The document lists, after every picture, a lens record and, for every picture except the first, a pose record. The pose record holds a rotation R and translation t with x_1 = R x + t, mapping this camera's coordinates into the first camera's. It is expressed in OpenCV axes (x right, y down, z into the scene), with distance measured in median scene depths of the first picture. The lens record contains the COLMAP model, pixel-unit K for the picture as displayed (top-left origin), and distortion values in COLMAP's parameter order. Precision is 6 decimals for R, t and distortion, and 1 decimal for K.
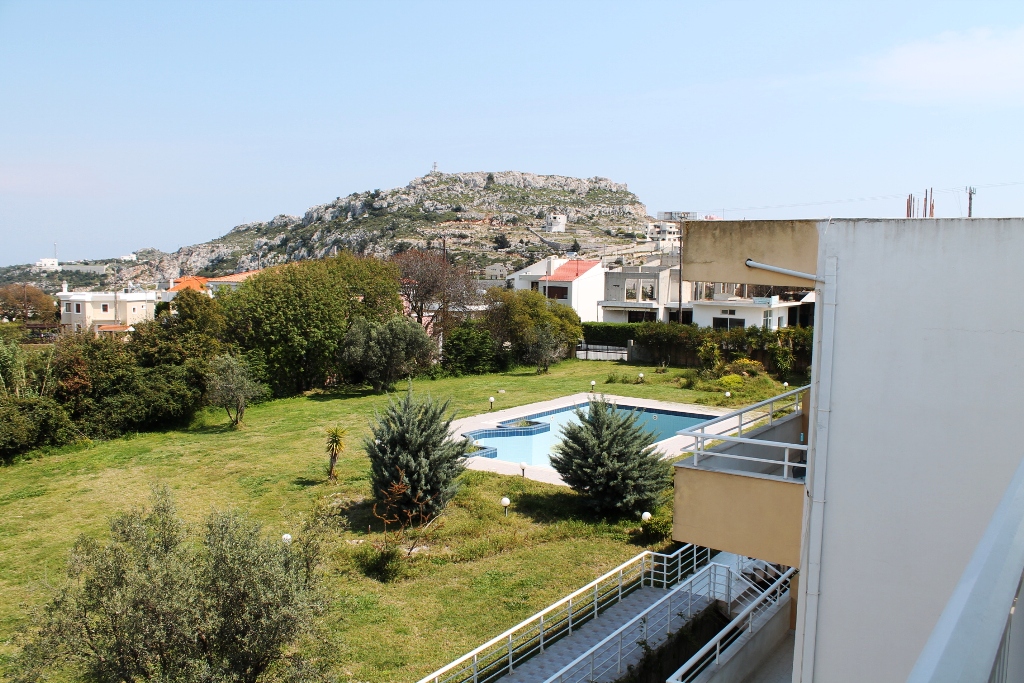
lens RADIAL K [[861.4, 0, 511.5], [0, 861.4, 341.9], [0, 0, 1]] dist [-0.086308, -0.003913]
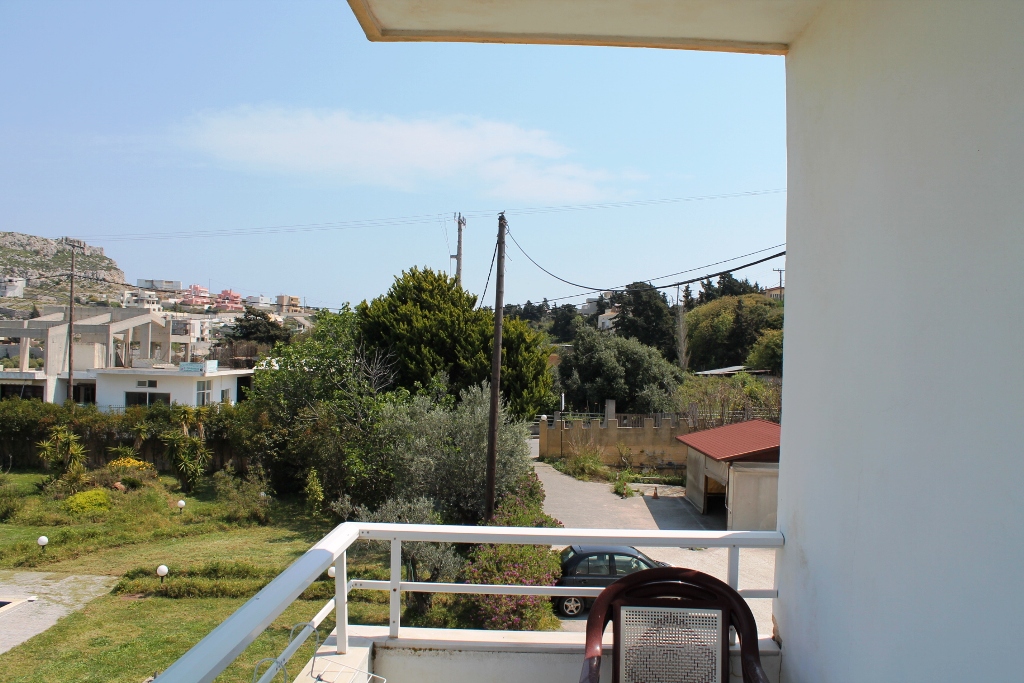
lens RADIAL K [[861.4, 0, 513.0], [0, 861.4, 342.4], [0, 0, 1]] dist [-0.086308, -0.003913]
pose [[0.840216, 0.011130, 0.542138, 0.120641], [0.036849, 0.996306, -0.077563, -0.003515], [-0.540999, 0.085147, 0.836702, 0.238602]]
